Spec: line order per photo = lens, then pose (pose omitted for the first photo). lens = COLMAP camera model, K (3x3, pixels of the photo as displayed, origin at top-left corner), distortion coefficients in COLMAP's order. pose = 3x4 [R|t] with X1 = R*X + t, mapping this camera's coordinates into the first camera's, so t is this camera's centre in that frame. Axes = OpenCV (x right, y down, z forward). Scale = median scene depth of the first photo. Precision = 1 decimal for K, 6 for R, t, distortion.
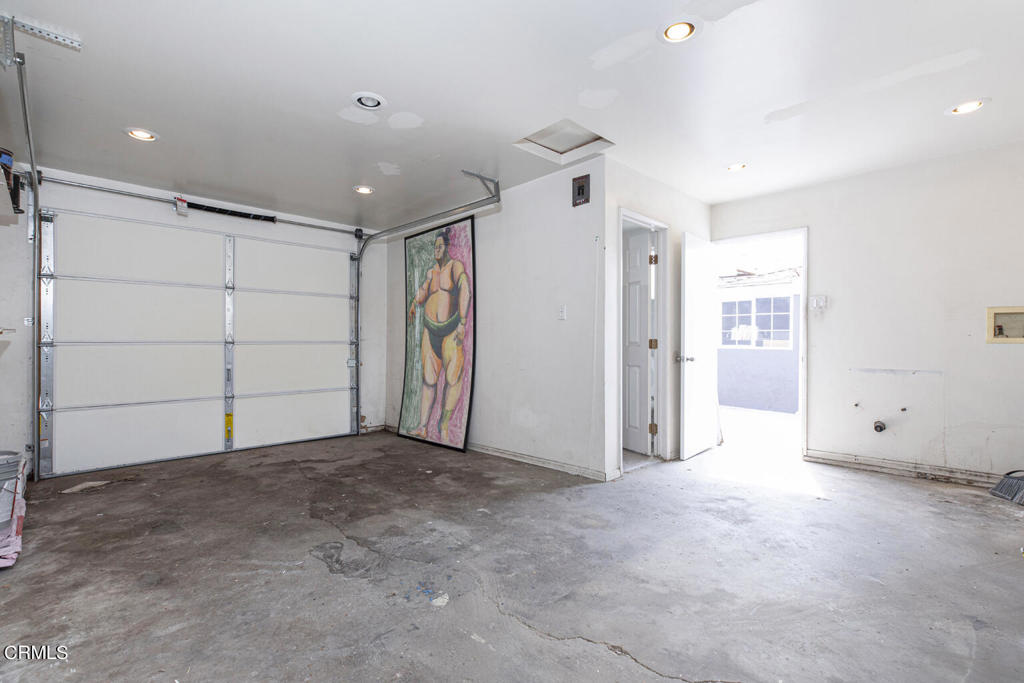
lens RADIAL K [[475.6, 0, 512.0], [0, 475.6, 341.5], [0, 0, 1]] dist [0.010416, -0.000051]
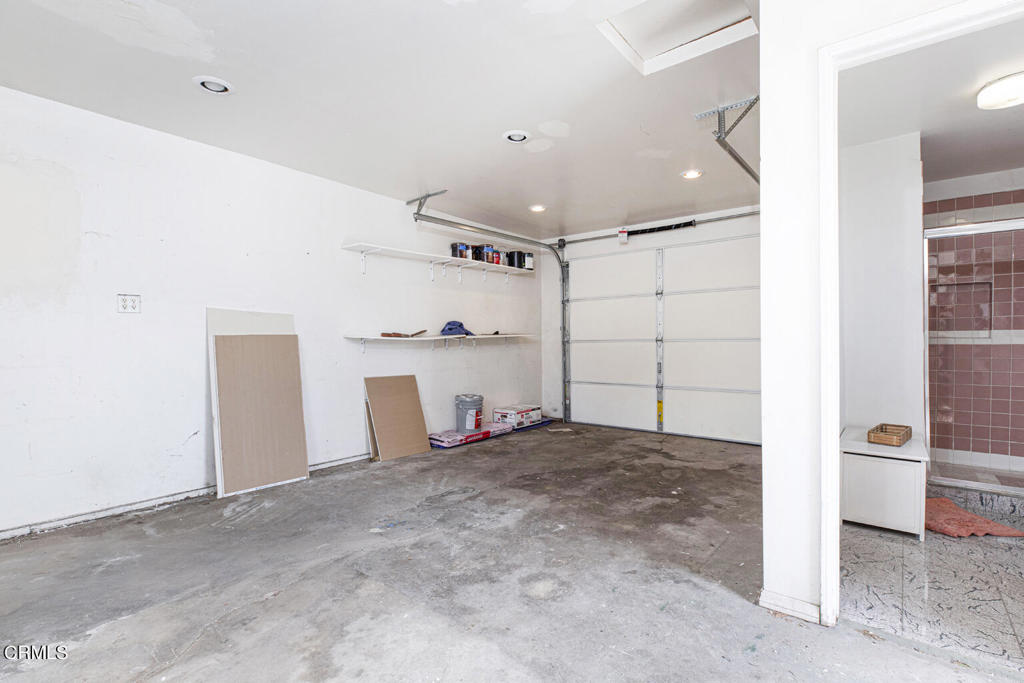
lens RADIAL K [[468.3, 0, 512.0], [0, 468.3, 341.5], [0, 0, 1]] dist [-0.003665, -0.000135]
pose [[0.120473, -0.000368, -0.992717, 0.798490], [0.010510, 0.999944, 0.000905, 0.000992], [0.992661, -0.010543, 0.120470, 0.794386]]
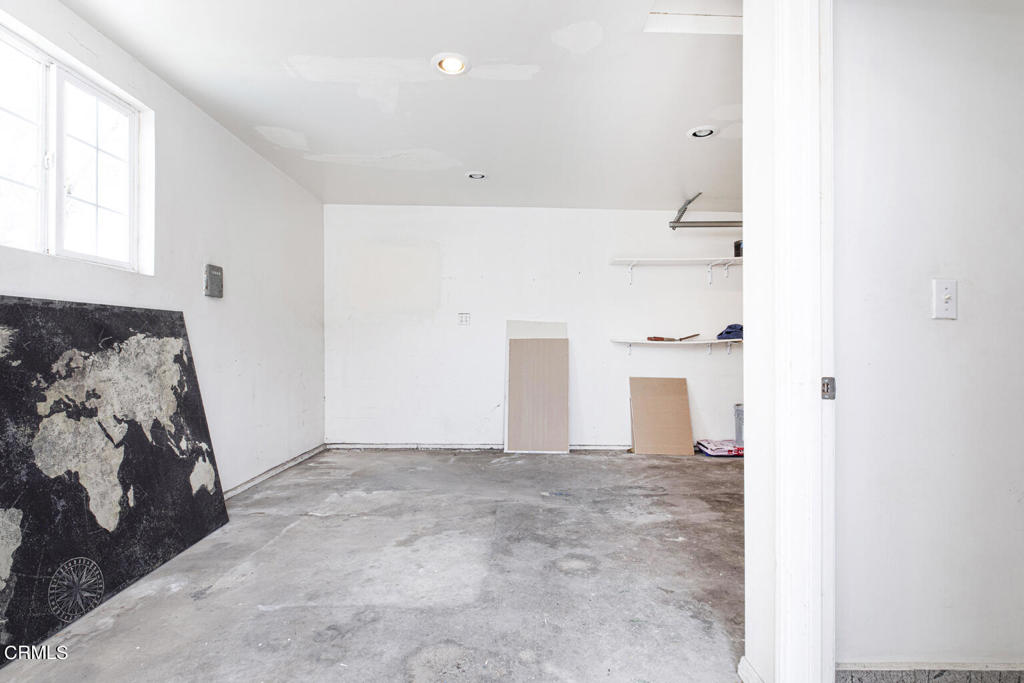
lens RADIAL K [[469.6, 0, 524.0], [0, 469.6, 335.2], [0, 0, 1]] dist [0.000075, 0.000070]
pose [[-0.676697, -0.021536, -0.735946, 0.753840], [-0.004538, 0.999675, -0.025081, 0.007469], [0.736247, -0.013633, -0.676575, 1.356160]]
